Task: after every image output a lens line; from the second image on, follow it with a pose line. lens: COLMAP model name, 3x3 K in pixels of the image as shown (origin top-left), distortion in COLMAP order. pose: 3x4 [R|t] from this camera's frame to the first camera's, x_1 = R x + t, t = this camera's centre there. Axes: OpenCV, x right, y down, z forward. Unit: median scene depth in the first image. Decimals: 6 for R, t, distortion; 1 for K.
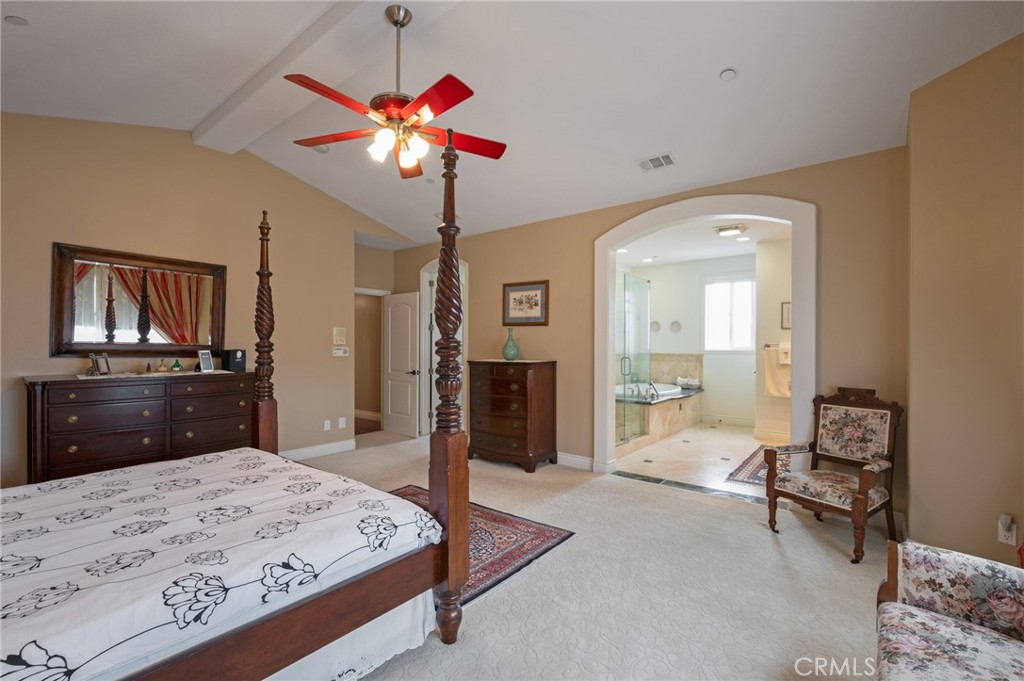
lens RADIAL K [[466.8, 0, 513.1], [0, 466.8, 347.9], [0, 0, 1]] dist [0.001475, -0.000049]
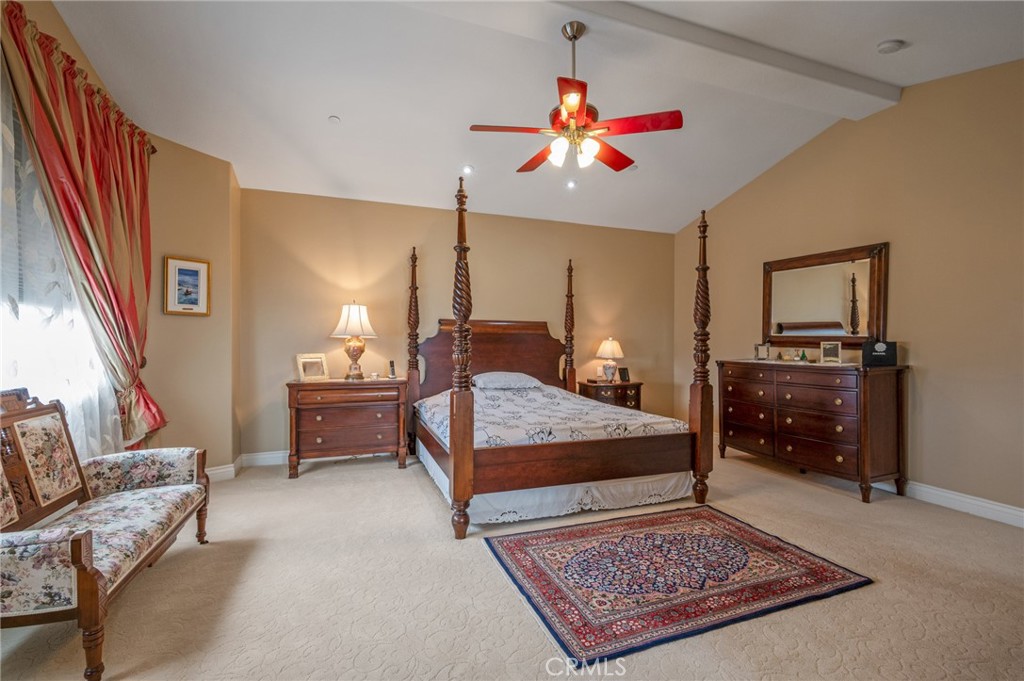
lens RADIAL K [[466.8, 0, 513.1], [0, 466.8, 347.9], [0, 0, 1]] dist [0.001475, -0.000049]
pose [[-0.531343, 0.000223, -0.847157, 0.636816], [-0.009302, 0.999938, 0.006098, 0.023954], [0.847106, 0.011120, -0.531308, 1.226864]]
